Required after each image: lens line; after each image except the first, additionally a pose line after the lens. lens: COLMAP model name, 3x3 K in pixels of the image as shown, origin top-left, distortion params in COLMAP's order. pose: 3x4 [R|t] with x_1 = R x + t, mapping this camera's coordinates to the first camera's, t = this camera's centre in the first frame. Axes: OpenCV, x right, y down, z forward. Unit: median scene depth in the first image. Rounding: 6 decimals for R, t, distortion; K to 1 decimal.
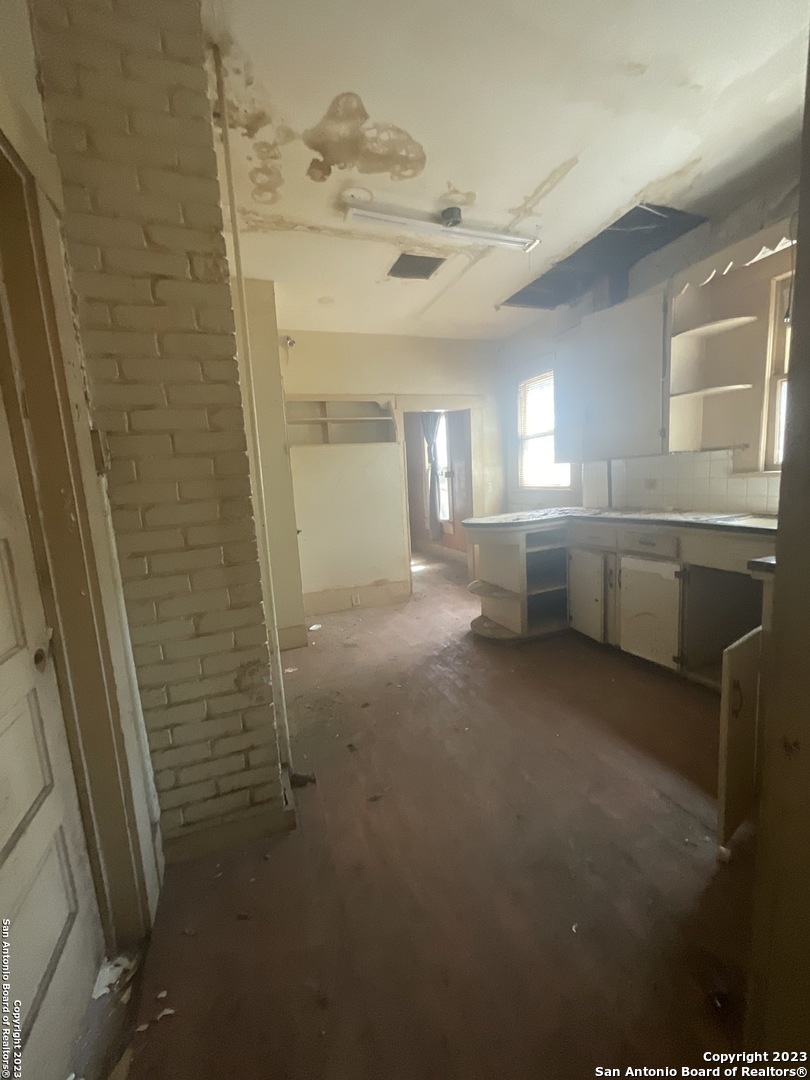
lens RADIAL K [[433.7, 0, 413.4], [0, 433.7, 534.6], [0, 0, 1]] dist [0.001025, -0.001451]
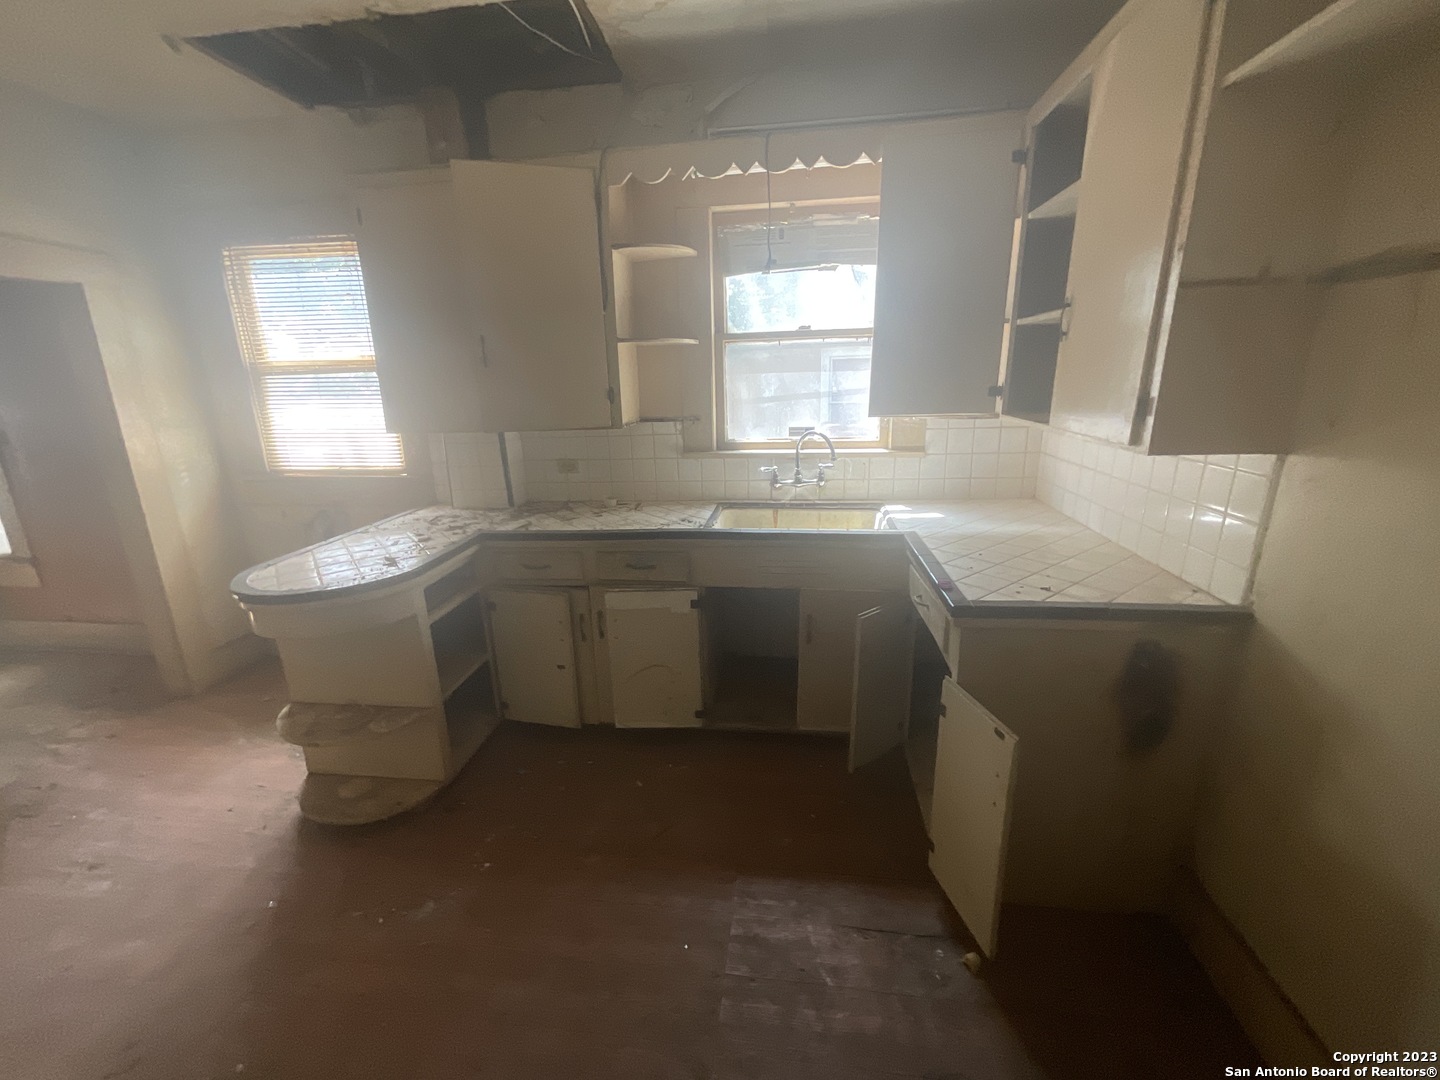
lens RADIAL K [[578.3, 0, 715.1], [0, 578.3, 538.6], [0, 0, 1]] dist [0.001025, -0.001451]
pose [[0.475212, -0.182669, 0.860701, -0.154499], [0.110096, 0.982869, 0.147811, -0.130748], [-0.872956, 0.024519, 0.487182, 0.426844]]
